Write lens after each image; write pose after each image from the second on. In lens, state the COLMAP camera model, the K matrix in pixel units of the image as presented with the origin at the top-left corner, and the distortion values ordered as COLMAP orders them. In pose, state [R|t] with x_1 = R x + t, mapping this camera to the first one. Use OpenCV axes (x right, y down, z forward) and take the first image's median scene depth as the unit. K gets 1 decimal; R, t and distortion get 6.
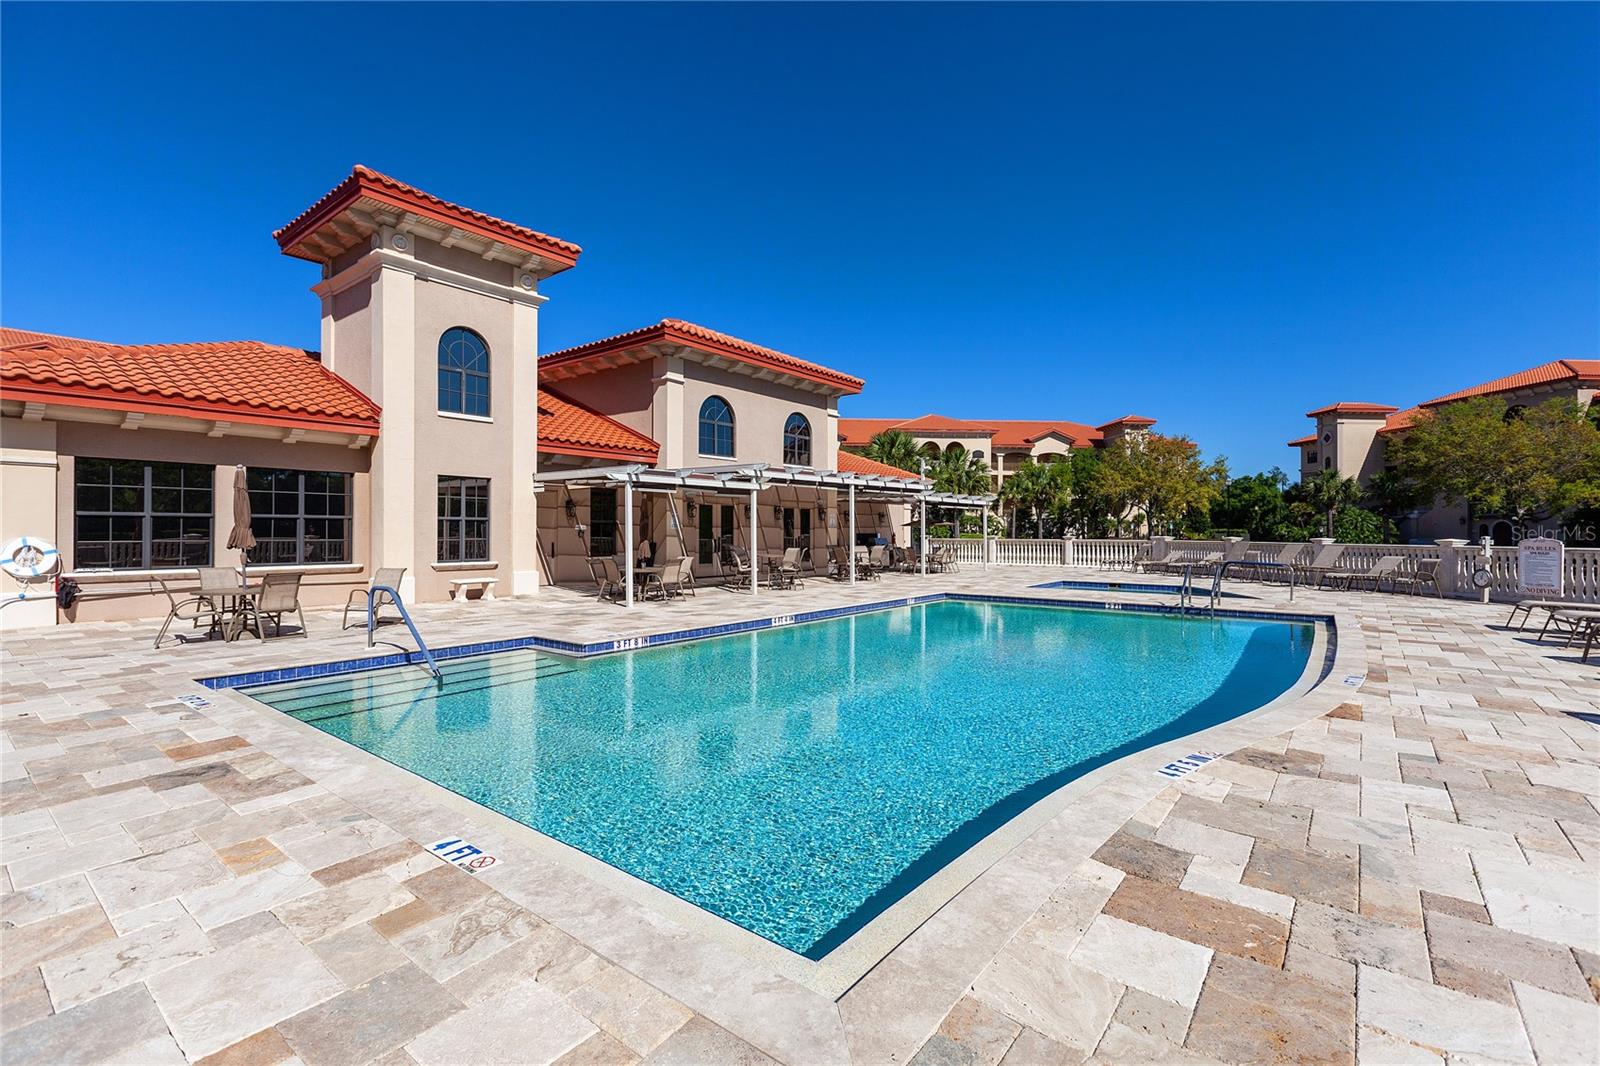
lens RADIAL K [[710.1, 0, 798.6], [0, 710.1, 535.4], [0, 0, 1]] dist [0.003472, -0.001859]
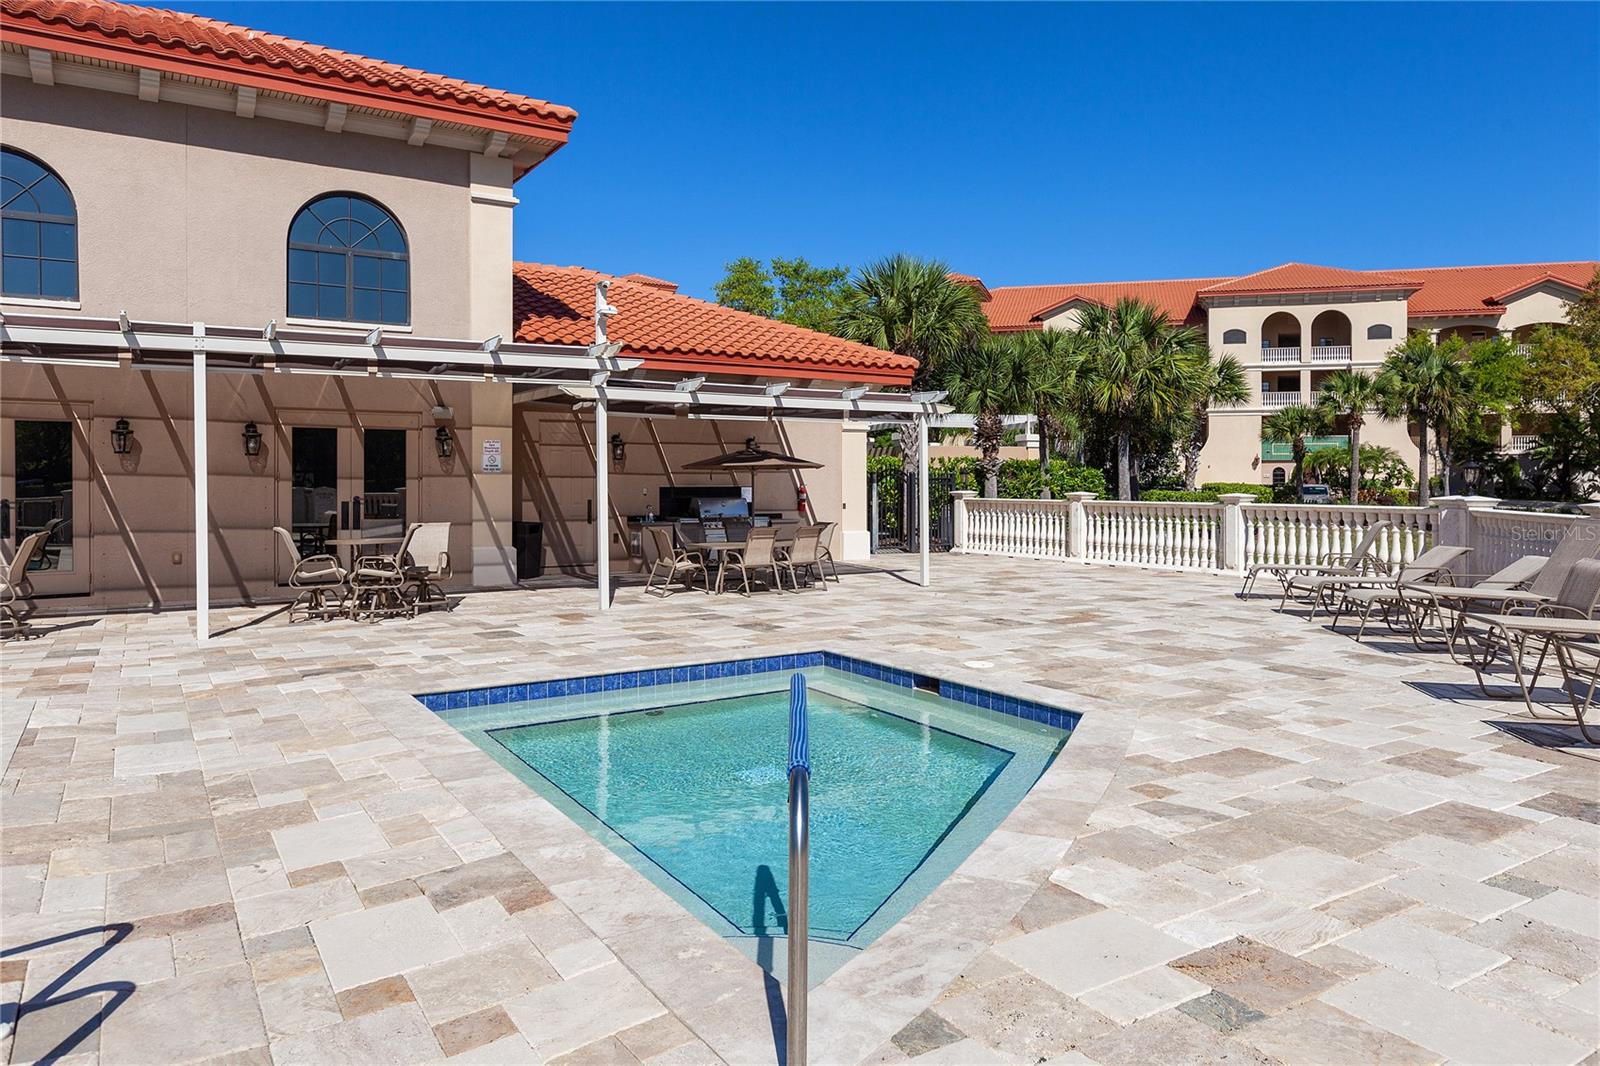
lens RADIAL K [[1013.4, 0, 800.8], [0, 1013.4, 524.7], [0, 0, 1]] dist [0.002181, -0.002982]
pose [[0.934730, 0.008160, -0.355264, 0.221643], [0.003921, 0.999439, 0.033273, 0.000150], [0.355336, -0.032494, 0.934173, 0.263108]]
